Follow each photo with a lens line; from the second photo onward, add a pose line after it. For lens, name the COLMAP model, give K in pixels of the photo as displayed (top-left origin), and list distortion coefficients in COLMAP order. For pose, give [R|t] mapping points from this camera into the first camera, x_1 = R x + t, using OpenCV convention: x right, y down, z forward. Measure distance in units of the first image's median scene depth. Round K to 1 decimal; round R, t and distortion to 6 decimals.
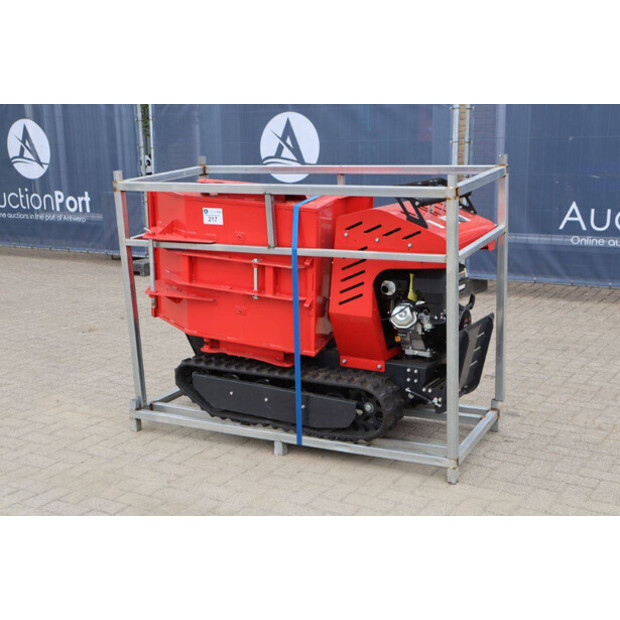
lens RADIAL K [[864.1, 0, 310.0], [0, 864.1, 310.0], [0, 0, 1]] dist [0.021384, 0.044145]
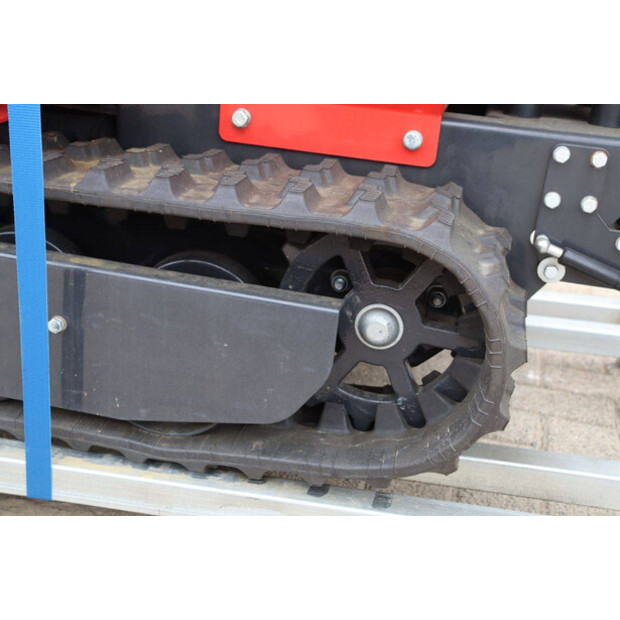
lens RADIAL K [[864.1, 0, 310.0], [0, 864.1, 310.0], [0, 0, 1]] dist [0.021384, 0.044145]
pose [[0.946645, -0.023718, 0.321403, -0.017385], [-0.032130, 0.985374, 0.167352, 0.072768], [-0.320671, -0.168749, 0.932037, 0.799939]]
